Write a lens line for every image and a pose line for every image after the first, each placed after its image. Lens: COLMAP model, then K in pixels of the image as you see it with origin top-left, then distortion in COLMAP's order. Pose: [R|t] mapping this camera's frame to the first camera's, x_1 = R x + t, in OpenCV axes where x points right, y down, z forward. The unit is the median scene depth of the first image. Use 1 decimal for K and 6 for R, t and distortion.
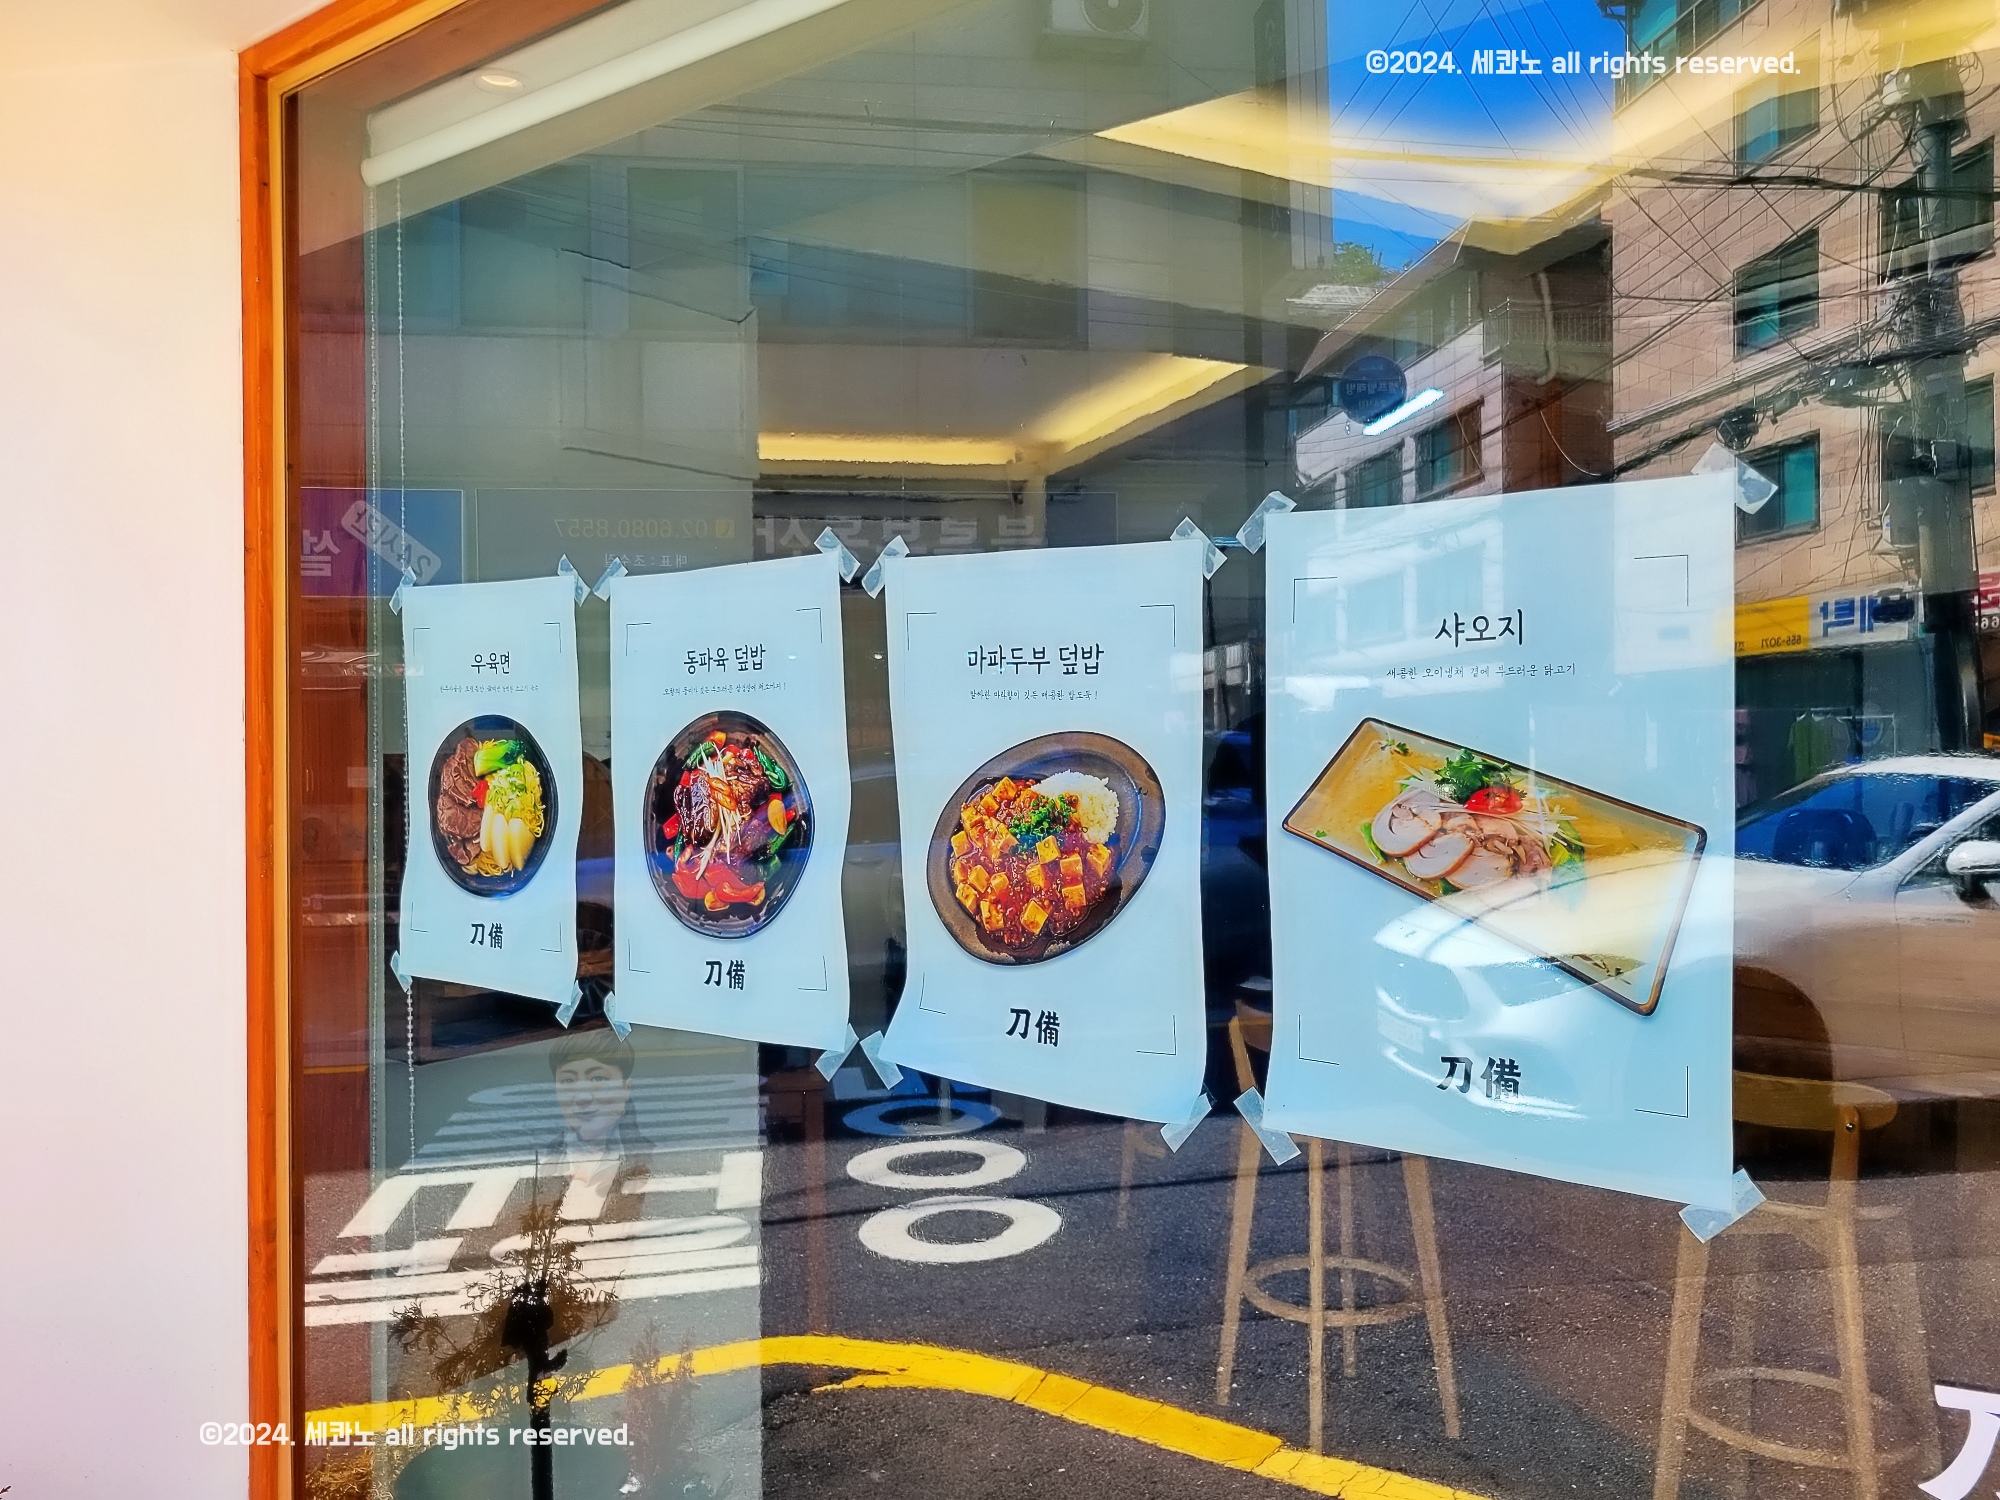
lens RADIAL K [[1425.2, 0, 1021.8], [0, 1425.2, 749.5], [0, 0, 1]] dist [0.004609, 0.008588]
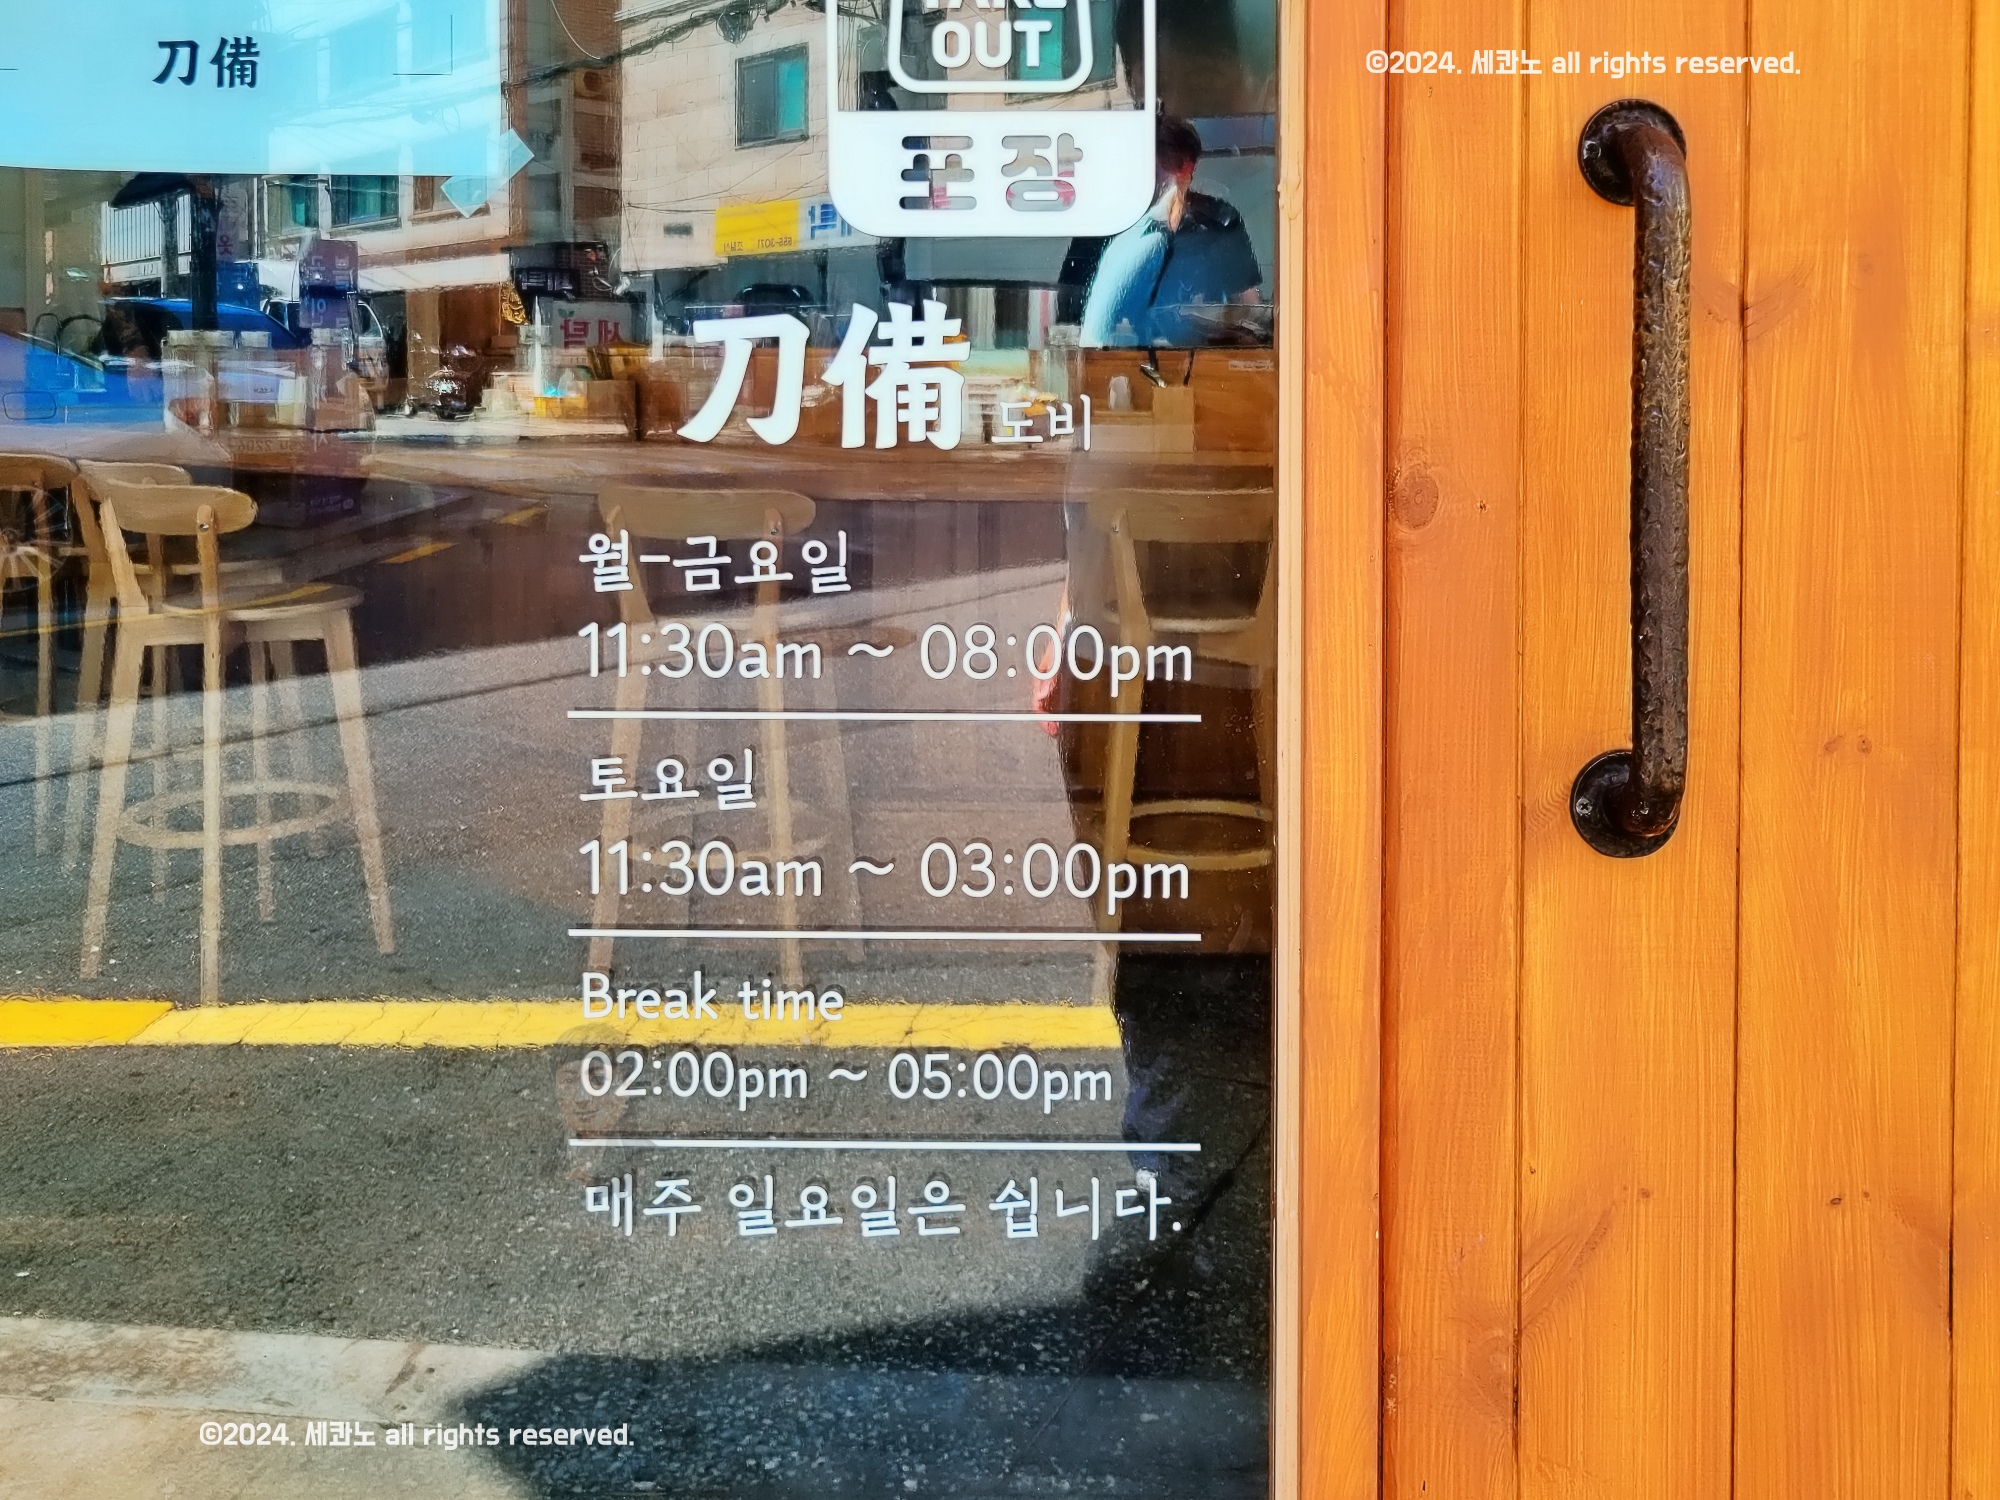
lens RADIAL K [[1425.2, 0, 1021.8], [0, 1425.2, 749.5], [0, 0, 1]] dist [0.004609, 0.008588]
pose [[0.837564, -0.009316, 0.546260, 0.111963], [-0.000168, 0.999850, 0.017308, 0.251765], [-0.546340, -0.014589, 0.837437, 0.042318]]
